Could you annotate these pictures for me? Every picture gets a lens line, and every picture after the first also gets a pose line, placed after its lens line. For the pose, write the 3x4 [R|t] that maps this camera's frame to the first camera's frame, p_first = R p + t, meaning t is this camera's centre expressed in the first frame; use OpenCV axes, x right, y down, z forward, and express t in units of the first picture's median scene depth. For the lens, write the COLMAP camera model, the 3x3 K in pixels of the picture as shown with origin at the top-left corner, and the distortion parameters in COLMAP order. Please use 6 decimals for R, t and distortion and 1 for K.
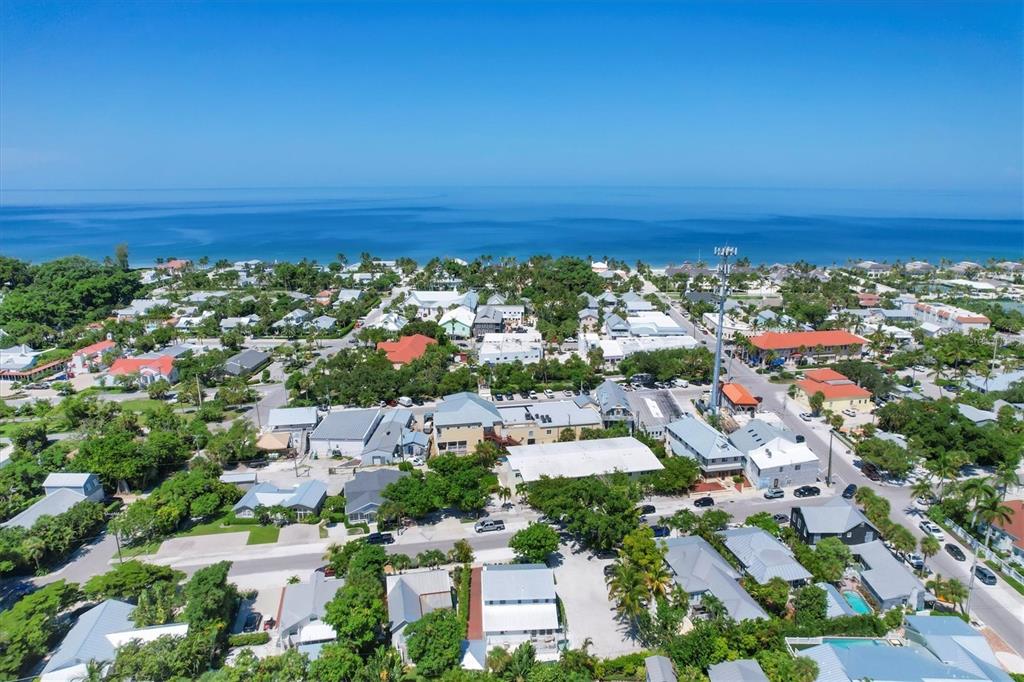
lens RADIAL K [[666.1, 0, 518.1], [0, 666.1, 340.8], [0, 0, 1]] dist [-0.039691, 0.026259]
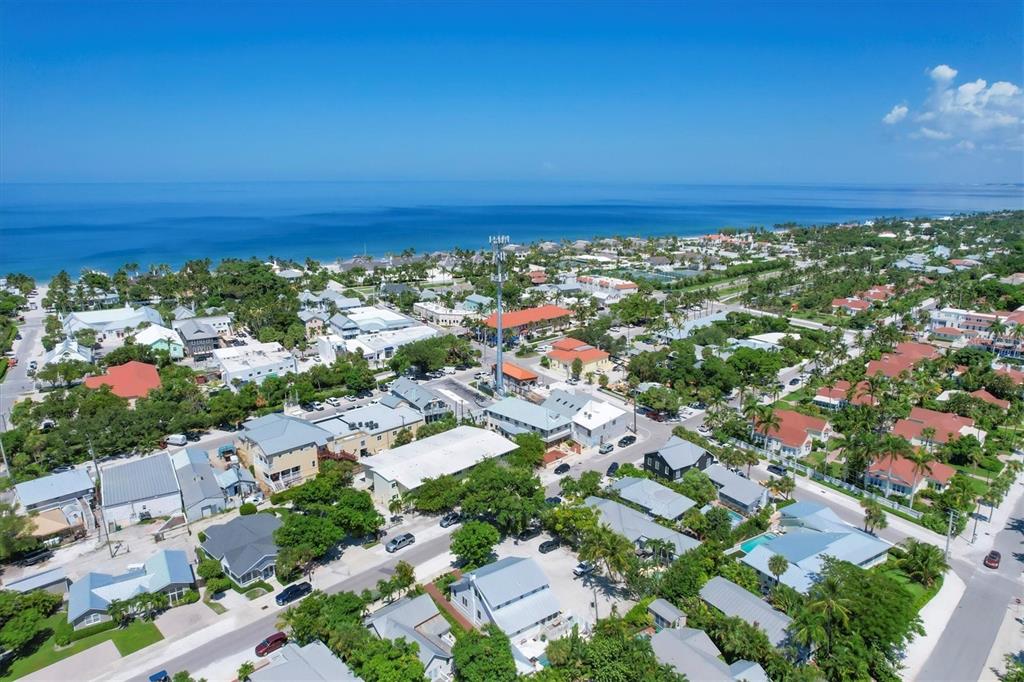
lens RADIAL K [[666.1, 0, 521.1], [0, 666.1, 338.1], [0, 0, 1]] dist [-0.039691, 0.026259]
pose [[0.845791, -0.125987, 0.518425, -0.273095], [0.123676, 0.991548, 0.039193, -0.018475], [-0.518981, 0.030968, 0.854225, 0.080413]]
